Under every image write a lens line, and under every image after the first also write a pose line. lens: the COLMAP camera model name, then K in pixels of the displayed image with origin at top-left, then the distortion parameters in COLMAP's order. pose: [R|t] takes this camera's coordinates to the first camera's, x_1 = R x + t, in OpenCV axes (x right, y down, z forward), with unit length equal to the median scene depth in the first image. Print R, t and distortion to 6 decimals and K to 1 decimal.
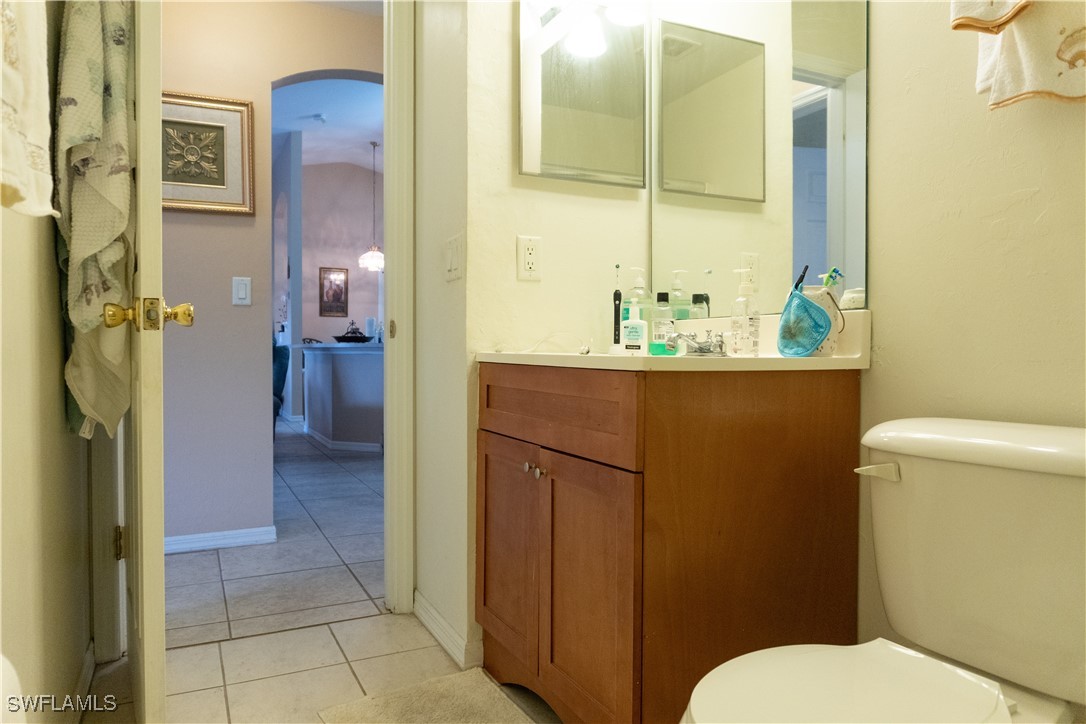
lens RADIAL K [[727.3, 0, 542.2], [0, 727.3, 361.8], [0, 0, 1]] dist [-0.013264, 0.001053]
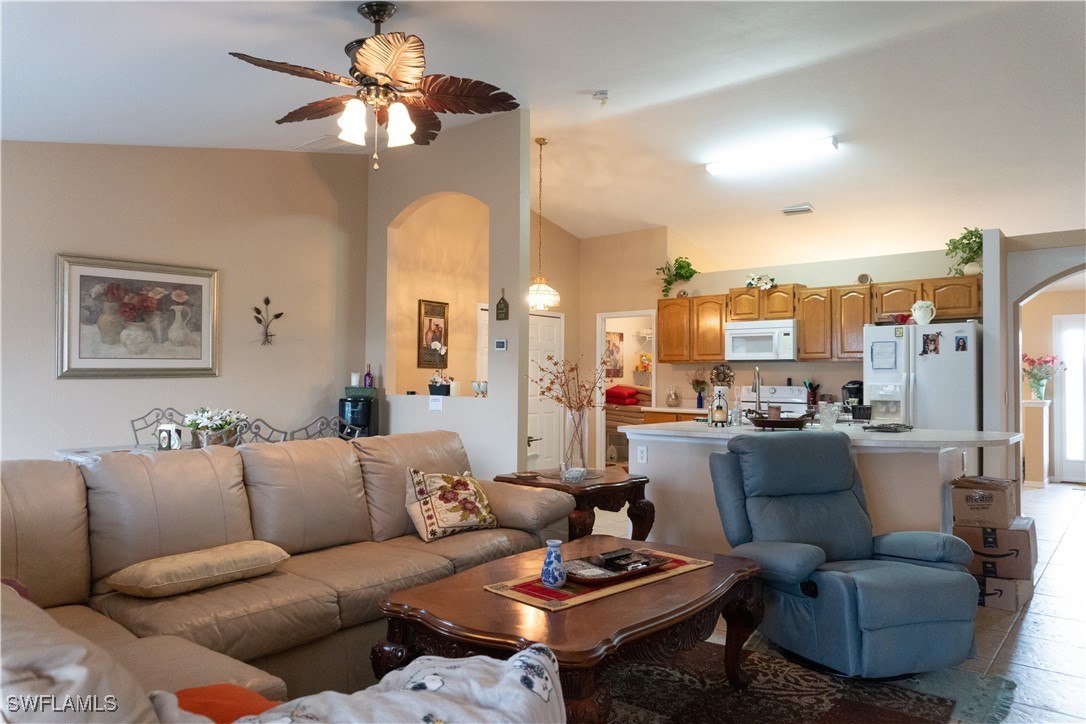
lens RADIAL K [[727.3, 0, 542.2], [0, 727.3, 363.1], [0, 0, 1]] dist [-0.013264, 0.001053]
pose [[0.913889, 0.013241, 0.405748, -0.483720], [0.003063, 0.999215, -0.039506, -0.038532], [-0.405953, 0.037347, 0.913131, 0.296536]]
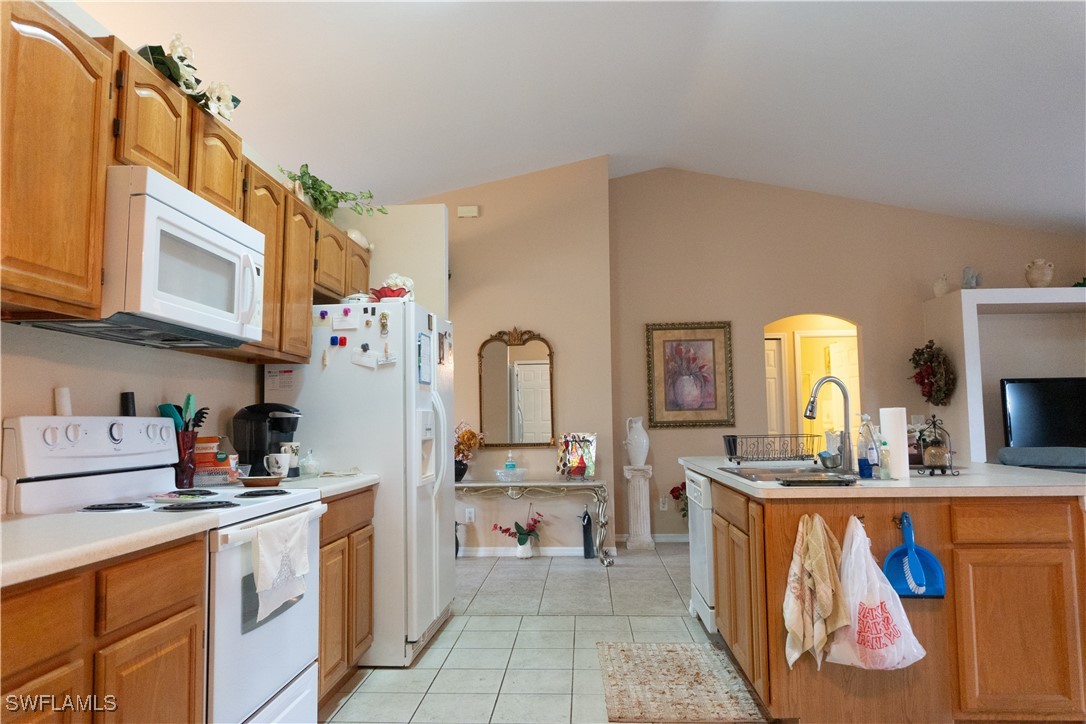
lens RADIAL K [[727.3, 0, 539.7], [0, 727.3, 360.4], [0, 0, 1]] dist [-0.013264, 0.001053]
pose [[-0.869005, 0.046415, 0.492621, -0.187475], [0.017326, 0.997834, -0.063453, -0.044732], [-0.494500, -0.046606, -0.867927, 1.017256]]
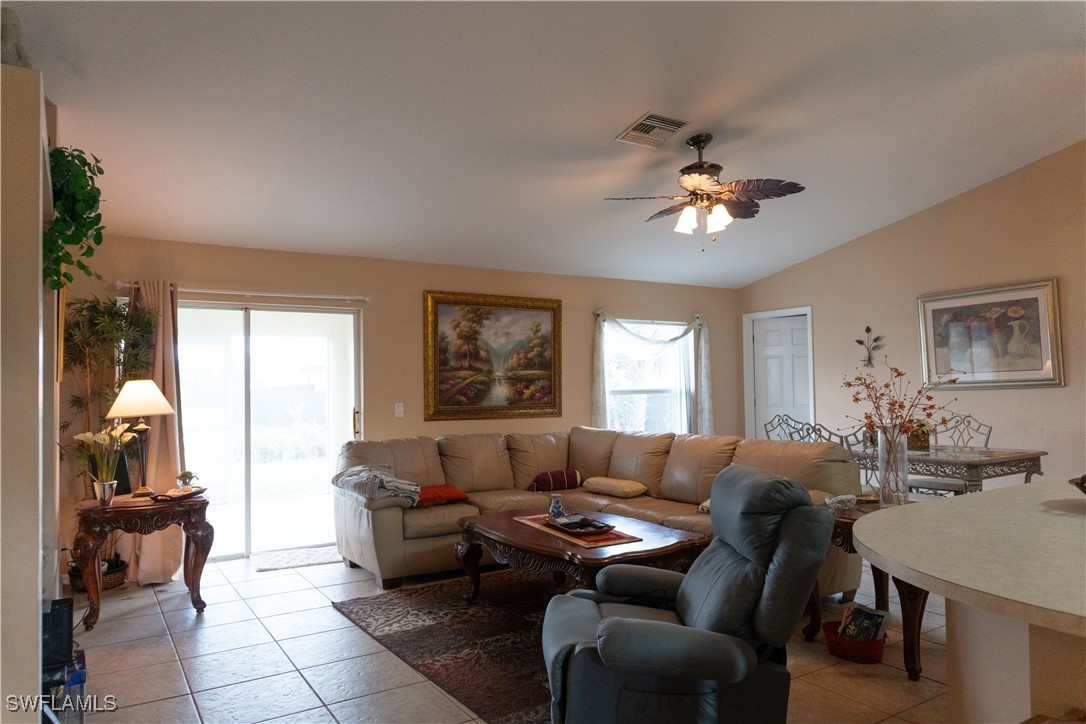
lens RADIAL K [[727.3, 0, 536.6], [0, 727.3, 361.5], [0, 0, 1]] dist [-0.013264, 0.001053]
pose [[0.106667, -0.041346, -0.993435, 0.012308], [-0.001941, 0.999124, -0.041791, -0.046257], [0.994293, 0.006386, 0.106494, 0.456148]]
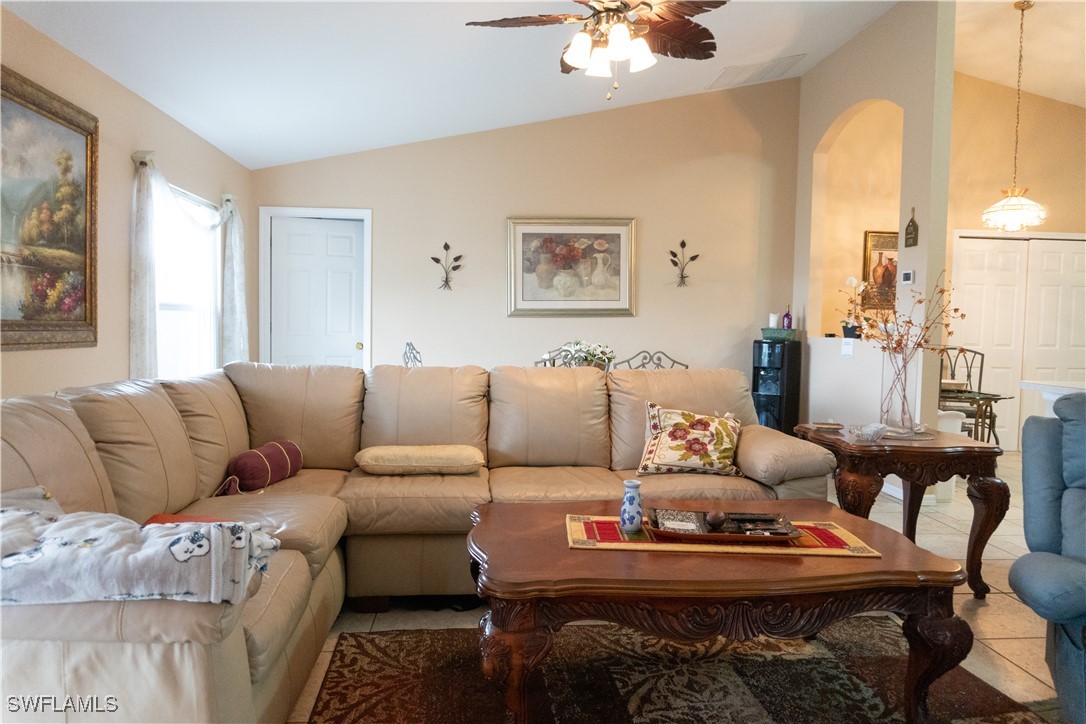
lens RADIAL K [[727.3, 0, 541.2], [0, 727.3, 363.3], [0, 0, 1]] dist [-0.013264, 0.001053]
pose [[0.929514, 0.032226, -0.367376, -0.331564], [-0.020406, 0.999143, 0.036014, -0.031885], [0.368222, -0.025979, 0.929375, 0.305409]]
